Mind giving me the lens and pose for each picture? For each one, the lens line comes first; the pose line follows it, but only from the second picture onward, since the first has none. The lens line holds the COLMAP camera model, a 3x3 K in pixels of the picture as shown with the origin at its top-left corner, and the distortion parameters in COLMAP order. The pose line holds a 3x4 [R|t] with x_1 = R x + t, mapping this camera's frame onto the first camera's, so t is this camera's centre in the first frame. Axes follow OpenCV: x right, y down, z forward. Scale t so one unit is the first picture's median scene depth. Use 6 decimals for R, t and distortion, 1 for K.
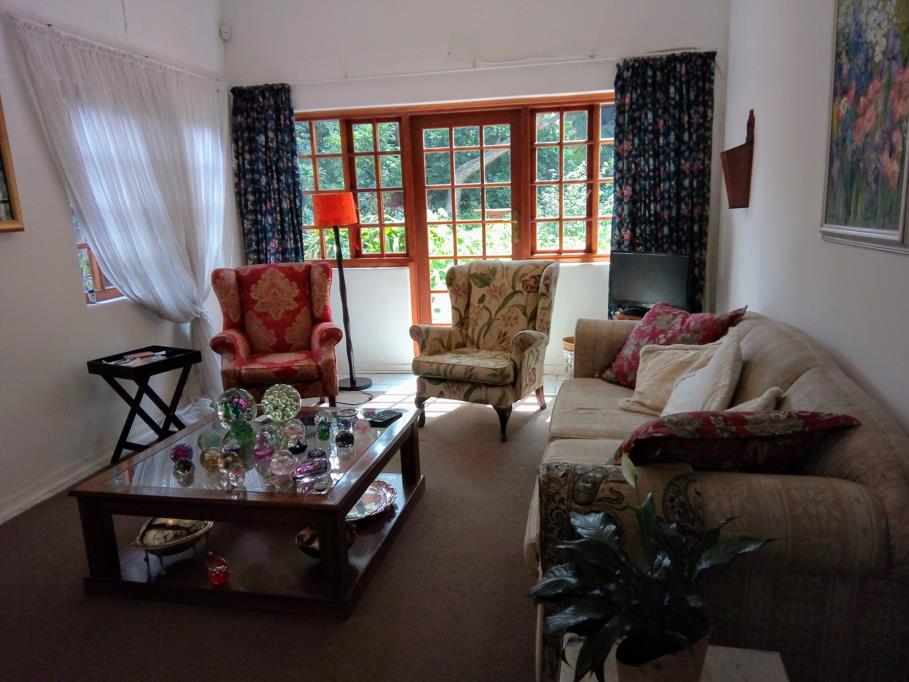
lens RADIAL K [[650.6, 0, 454.5], [0, 650.6, 341.0], [0, 0, 1]] dist [0.090650, -0.098754]
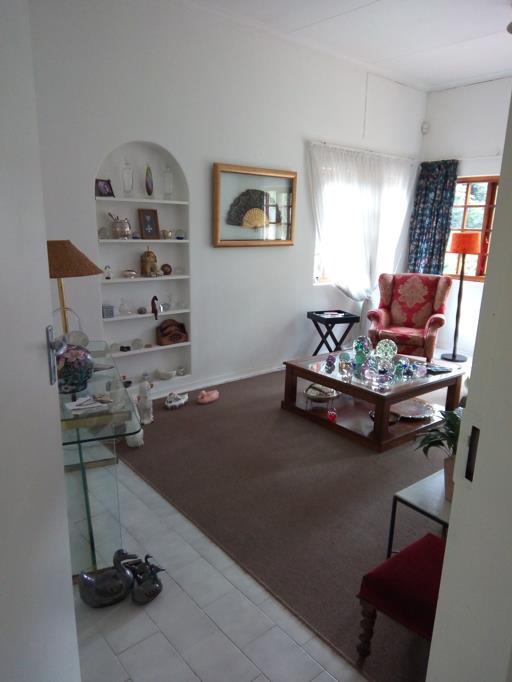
lens RADIAL K [[488.1, 0, 256.0], [0, 488.1, 341.0], [0, 0, 1]] dist [0.090650, -0.098754]
pose [[0.778699, 0.204135, -0.593260, 0.179967], [-0.185709, 0.978210, 0.092835, 0.006968], [0.599284, 0.037883, 0.799640, -0.224932]]
